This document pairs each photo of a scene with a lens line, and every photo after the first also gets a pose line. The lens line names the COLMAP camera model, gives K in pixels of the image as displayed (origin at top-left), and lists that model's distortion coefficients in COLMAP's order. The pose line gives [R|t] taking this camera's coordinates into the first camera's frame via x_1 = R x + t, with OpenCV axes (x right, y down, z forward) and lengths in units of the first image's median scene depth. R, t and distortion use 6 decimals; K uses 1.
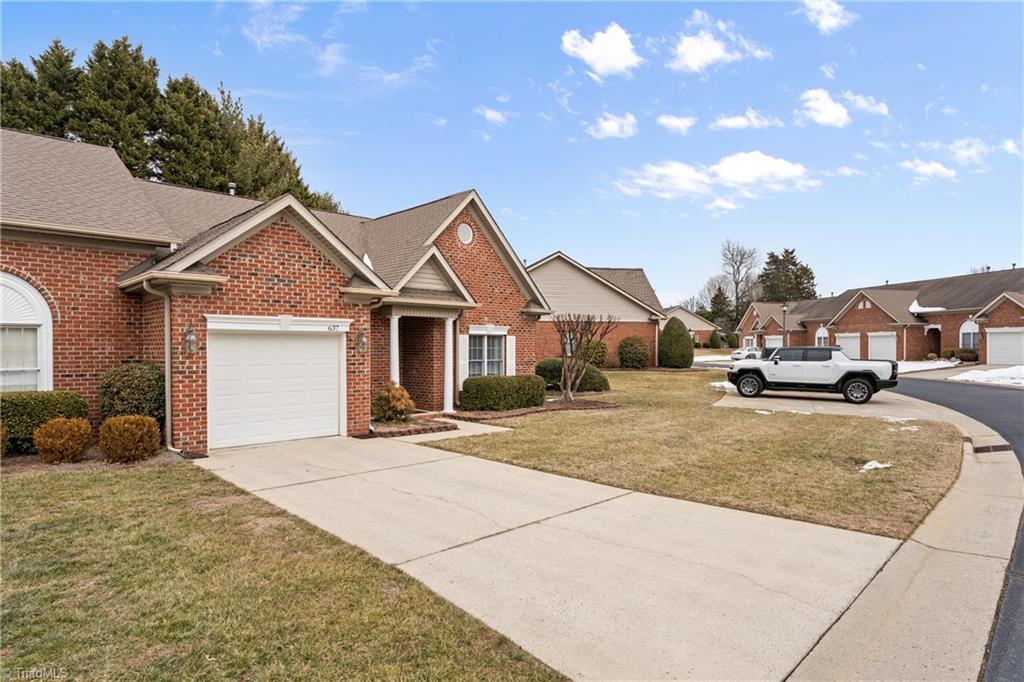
lens RADIAL K [[594.4, 0, 512.0], [0, 594.4, 341.0], [0, 0, 1]] dist [0.003825, 0.001012]
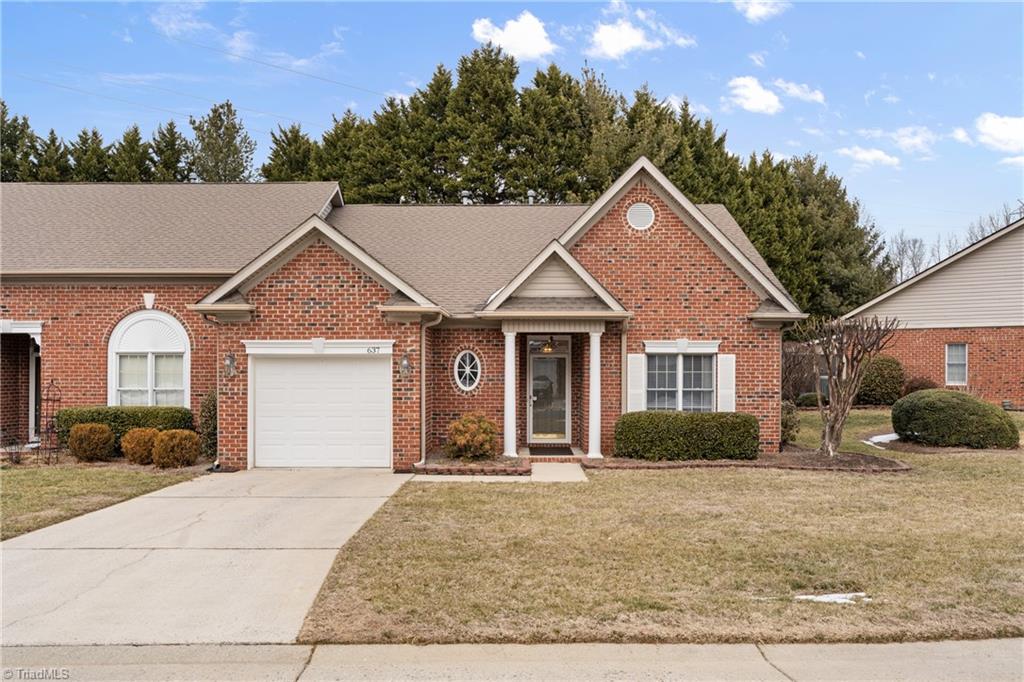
lens RADIAL K [[831.3, 0, 512.0], [0, 831.3, 341.0], [0, 0, 1]] dist [-0.004351, -0.000356]
pose [[0.715035, -0.024295, -0.698667, 0.754101], [0.007126, 0.999597, -0.027466, 0.001117], [0.699053, 0.014660, 0.714920, 0.225196]]
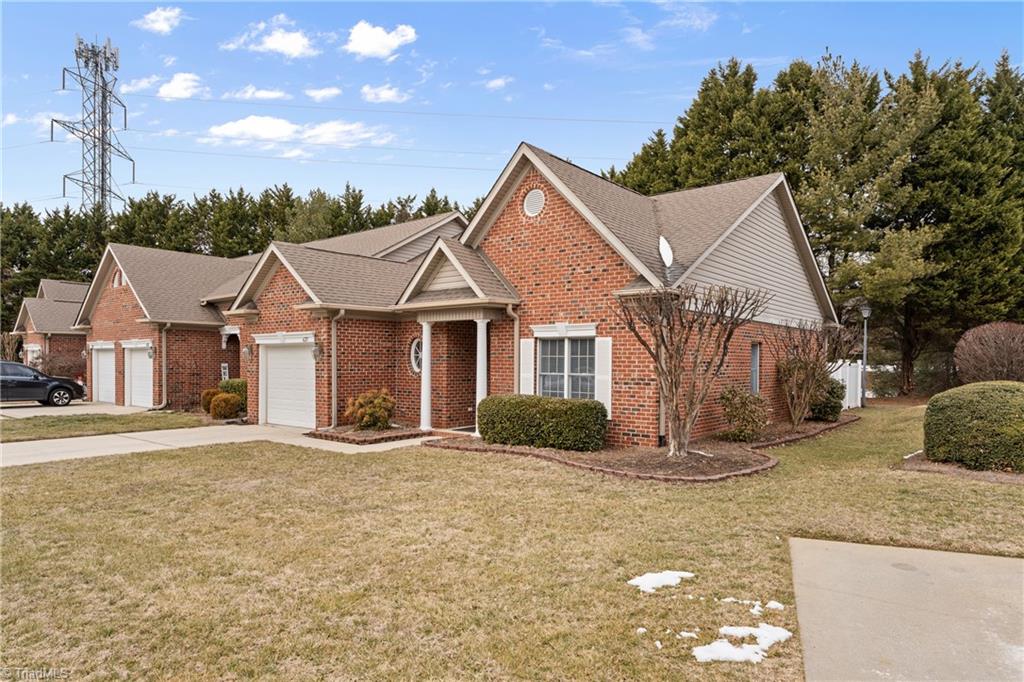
lens RADIAL K [[616.2, 0, 509.5], [0, 616.2, 355.6], [0, 0, 1]] dist [0.001528, 0.001501]
pose [[0.118649, -0.002586, -0.992933, 0.988810], [0.011723, 0.999931, -0.001204, 0.016505], [0.992867, -0.011498, 0.118671, 1.266481]]
